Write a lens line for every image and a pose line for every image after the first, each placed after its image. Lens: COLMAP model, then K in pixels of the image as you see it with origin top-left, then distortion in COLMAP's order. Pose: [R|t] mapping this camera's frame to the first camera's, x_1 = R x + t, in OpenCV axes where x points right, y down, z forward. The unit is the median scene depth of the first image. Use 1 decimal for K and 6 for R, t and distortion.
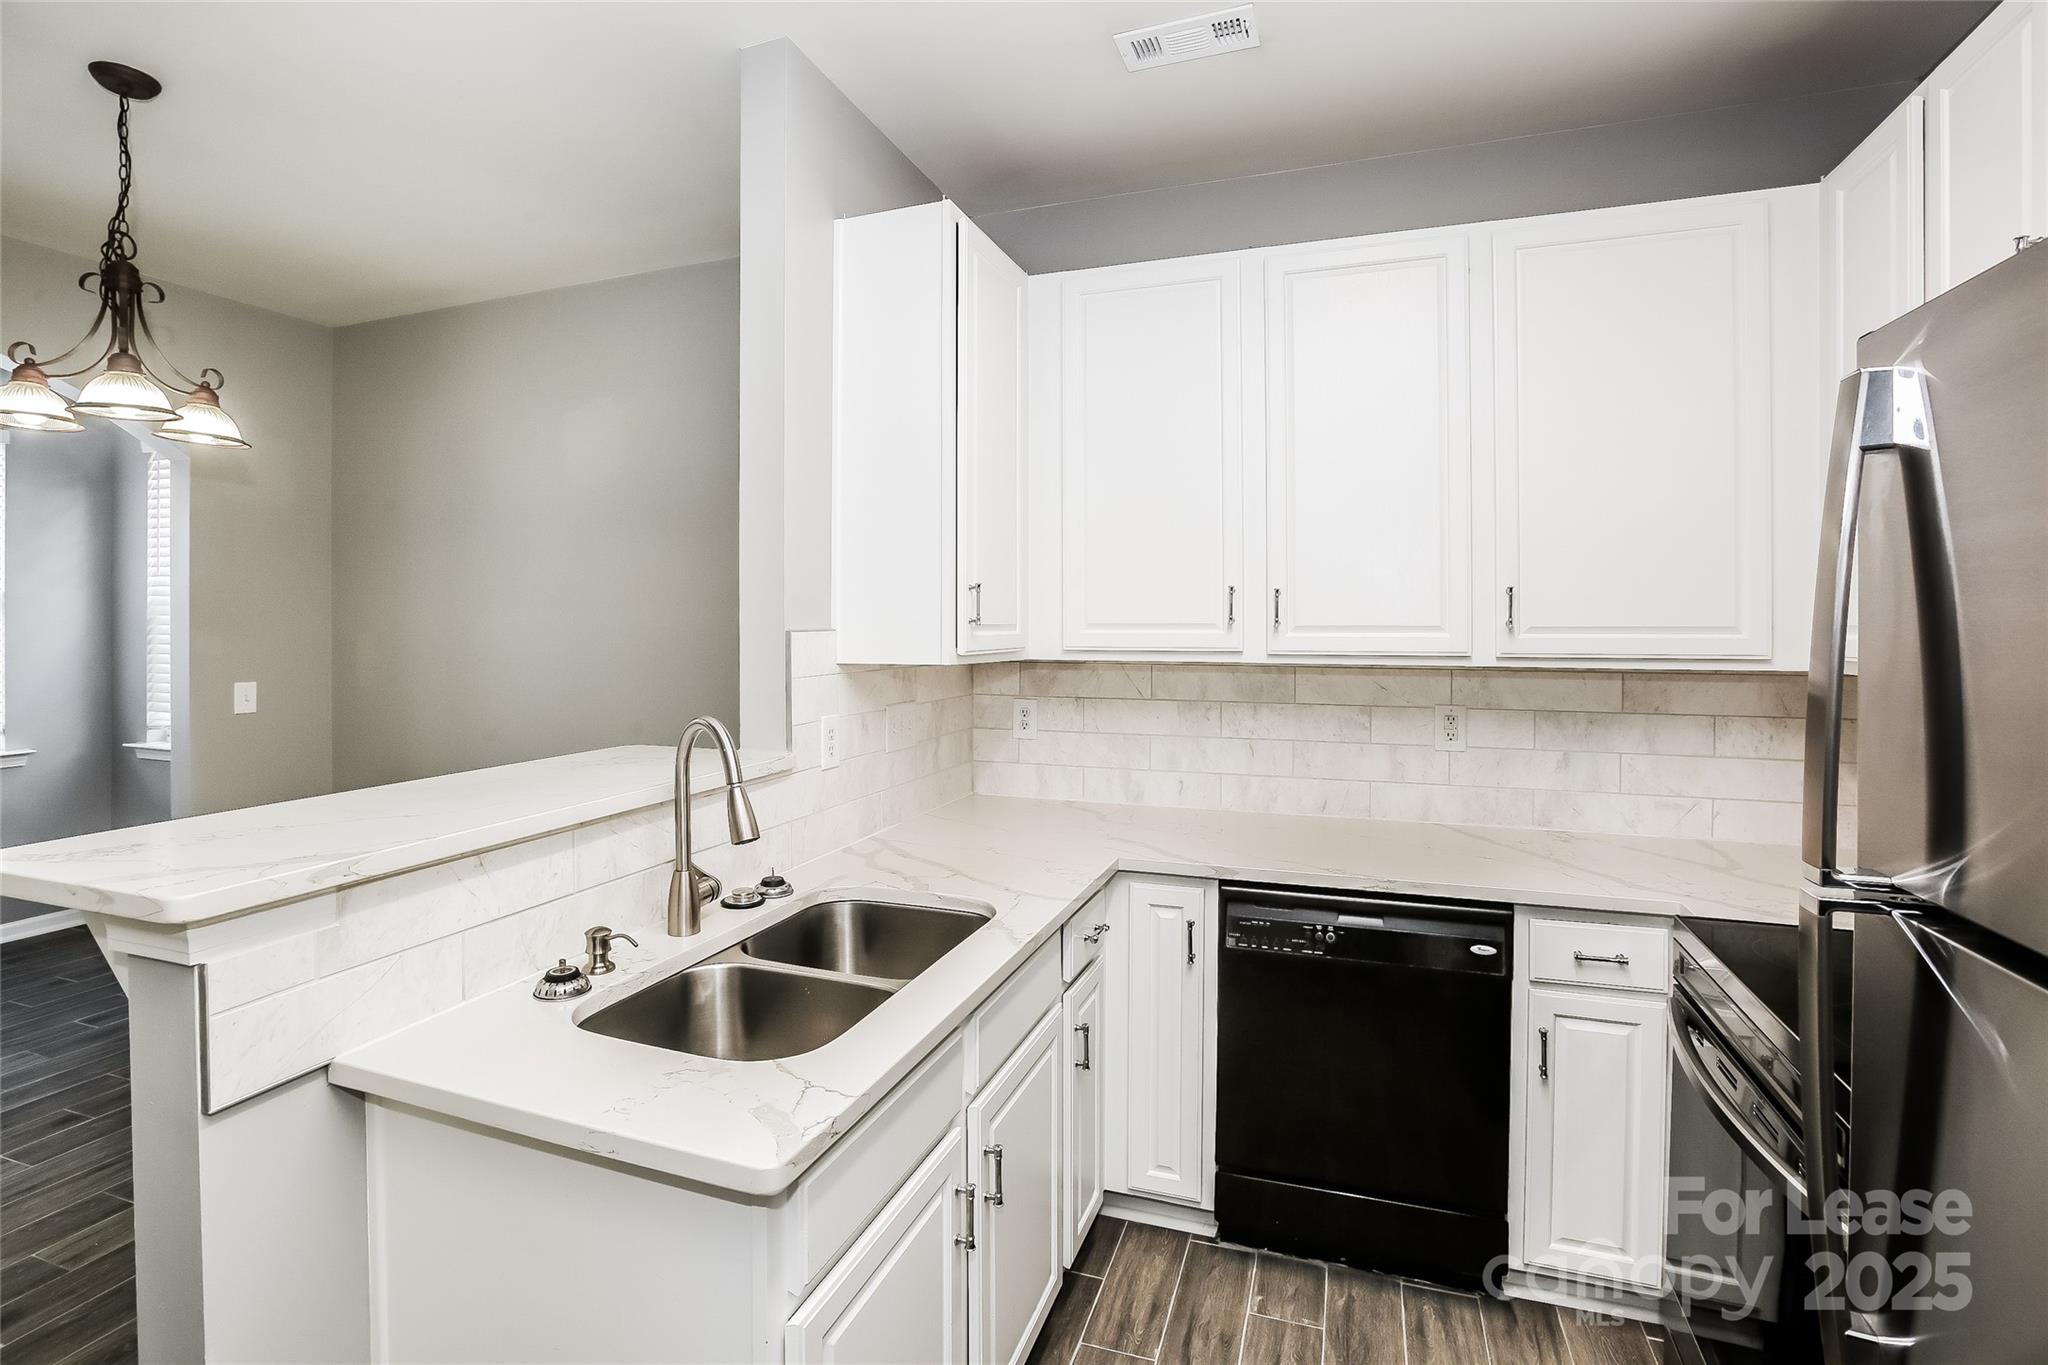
lens RADIAL K [[958.2, 0, 999.2], [0, 958.2, 620.8], [0, 0, 1]] dist [-0.003575, 0.000177]
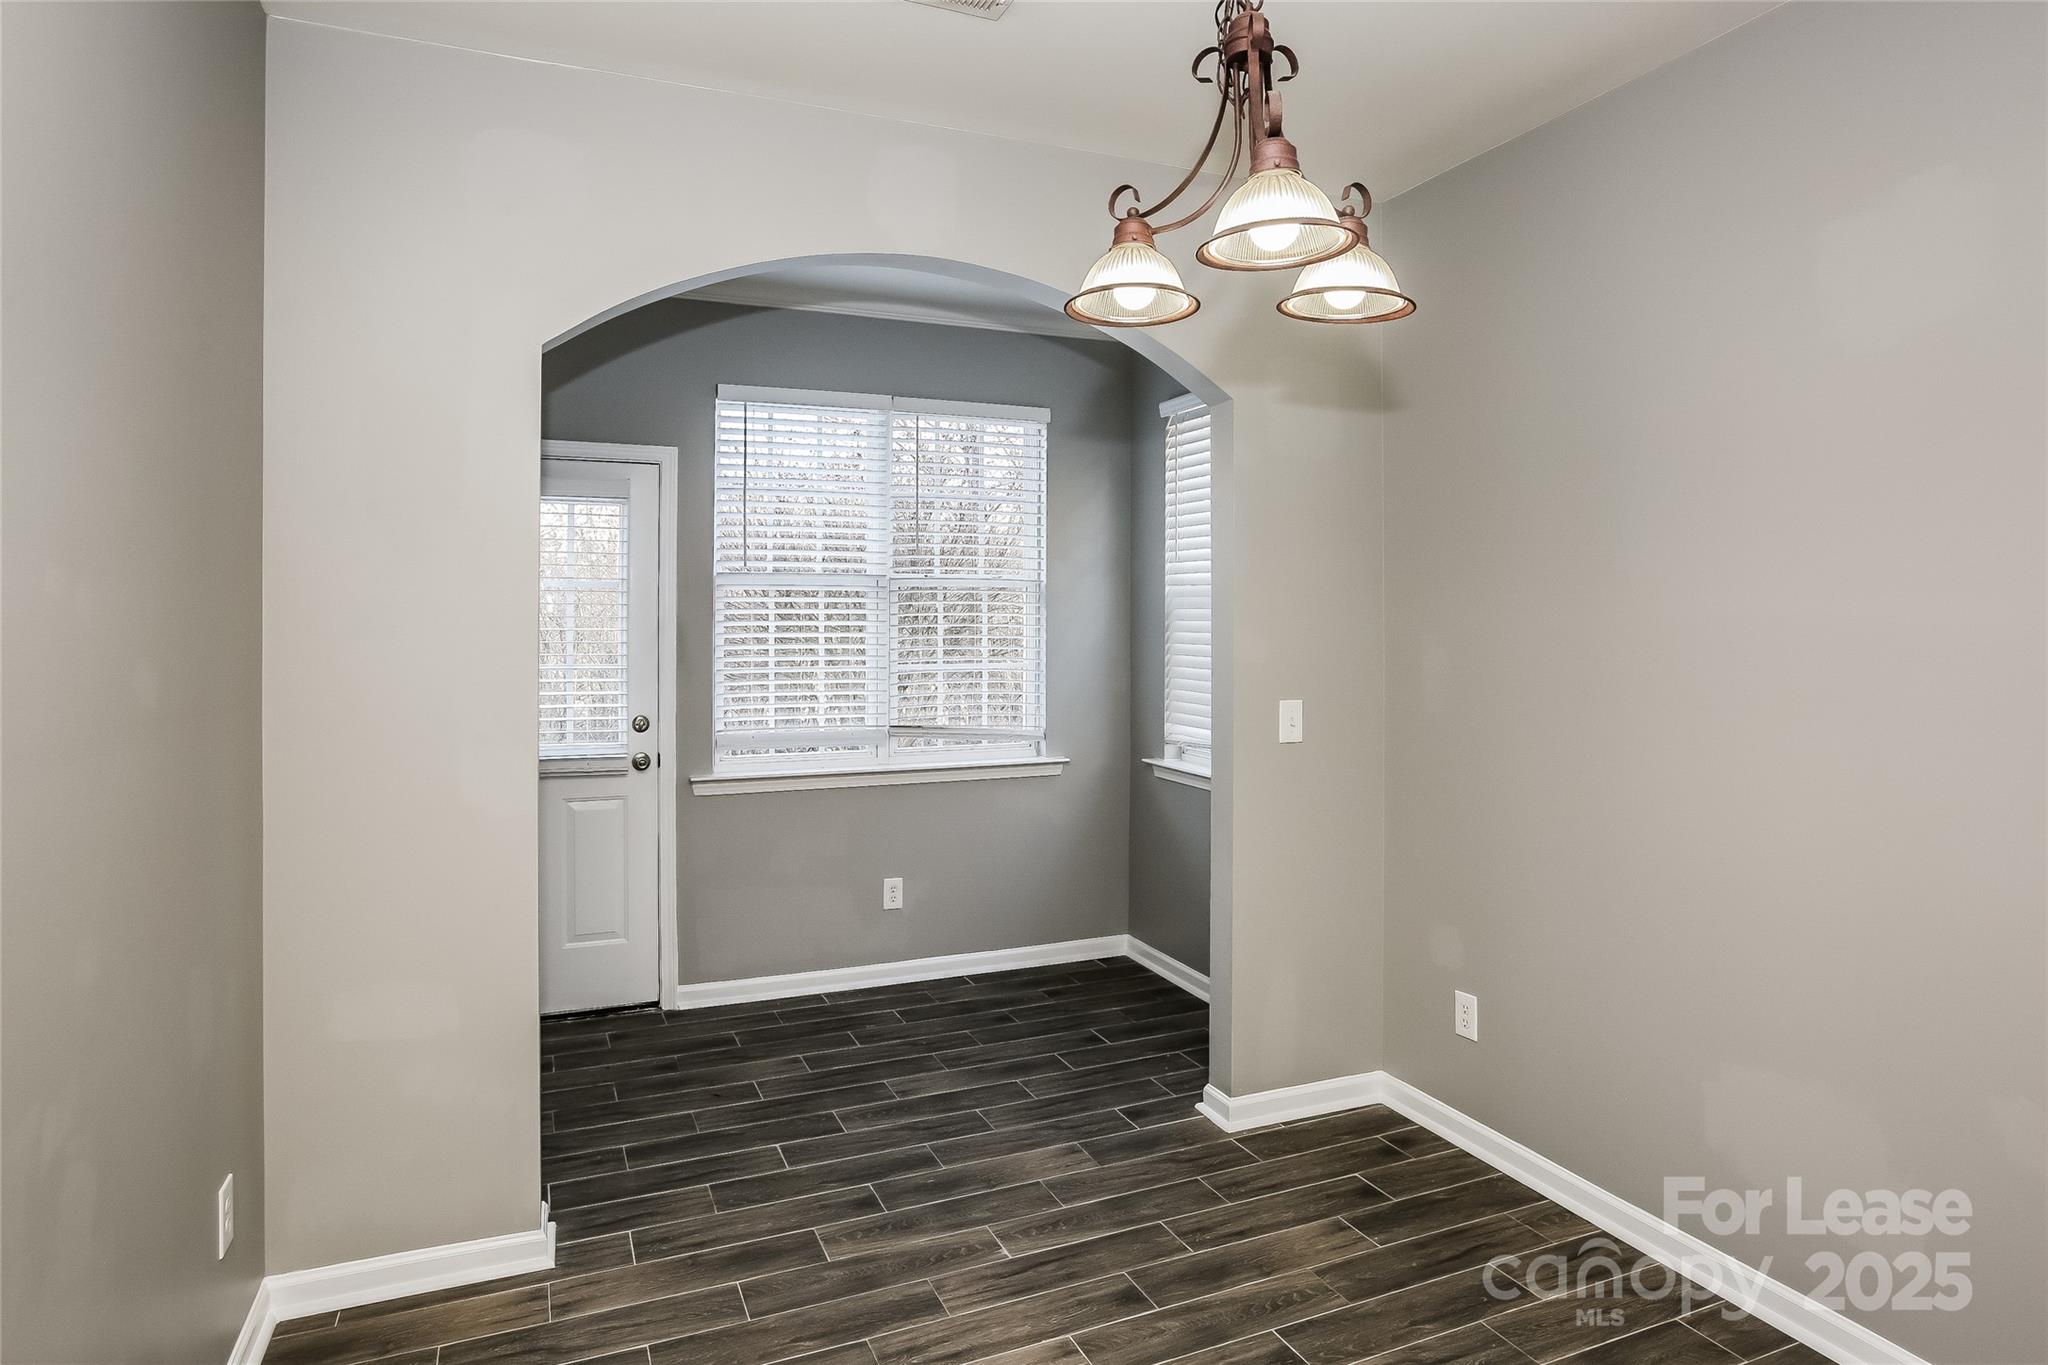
lens RADIAL K [[1156.8, 0, 1029.1], [0, 1156.8, 607.5], [0, 0, 1]] dist [0.002175, 0.000075]
pose [[0.701572, 0.001394, -0.712597, -0.461489], [-0.007473, 0.999957, -0.005402, -0.000505], [0.712559, 0.009115, 0.701553, 0.367042]]
